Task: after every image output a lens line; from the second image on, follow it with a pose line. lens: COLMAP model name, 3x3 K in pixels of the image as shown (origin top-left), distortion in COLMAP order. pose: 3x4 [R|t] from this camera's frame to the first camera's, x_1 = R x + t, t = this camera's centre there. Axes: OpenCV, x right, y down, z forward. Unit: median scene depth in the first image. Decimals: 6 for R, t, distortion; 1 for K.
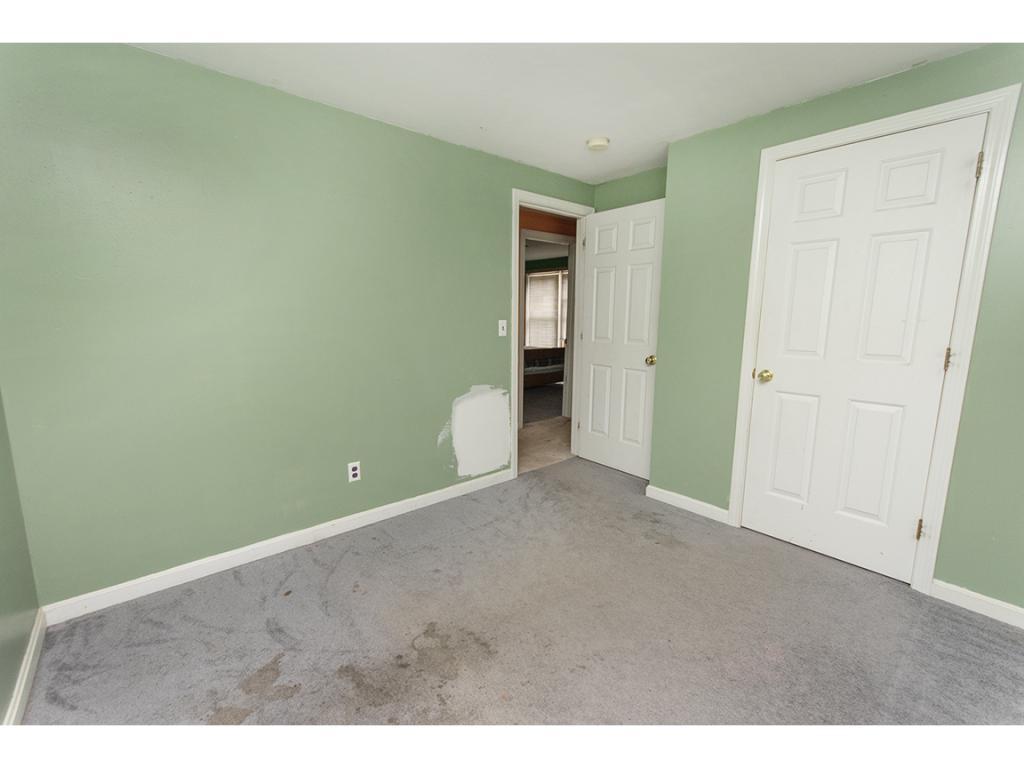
lens RADIAL K [[444.7, 0, 510.7], [0, 444.7, 388.1], [0, 0, 1]] dist [0.000638, 0.000189]
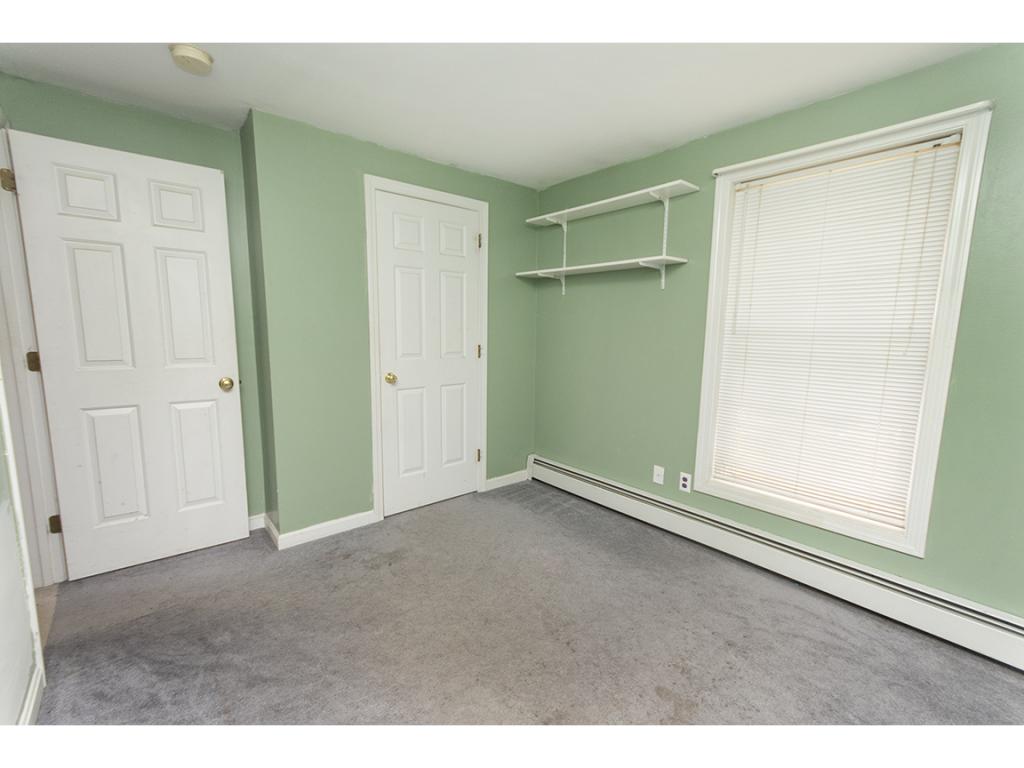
lens RADIAL K [[444.7, 0, 510.7], [0, 444.7, 388.1], [0, 0, 1]] dist [0.000638, 0.000189]
pose [[-0.004435, -0.145180, 0.989395, -0.511479], [0.140095, 0.979557, 0.144364, -0.112470], [-0.990128, 0.139250, 0.015994, 0.621897]]
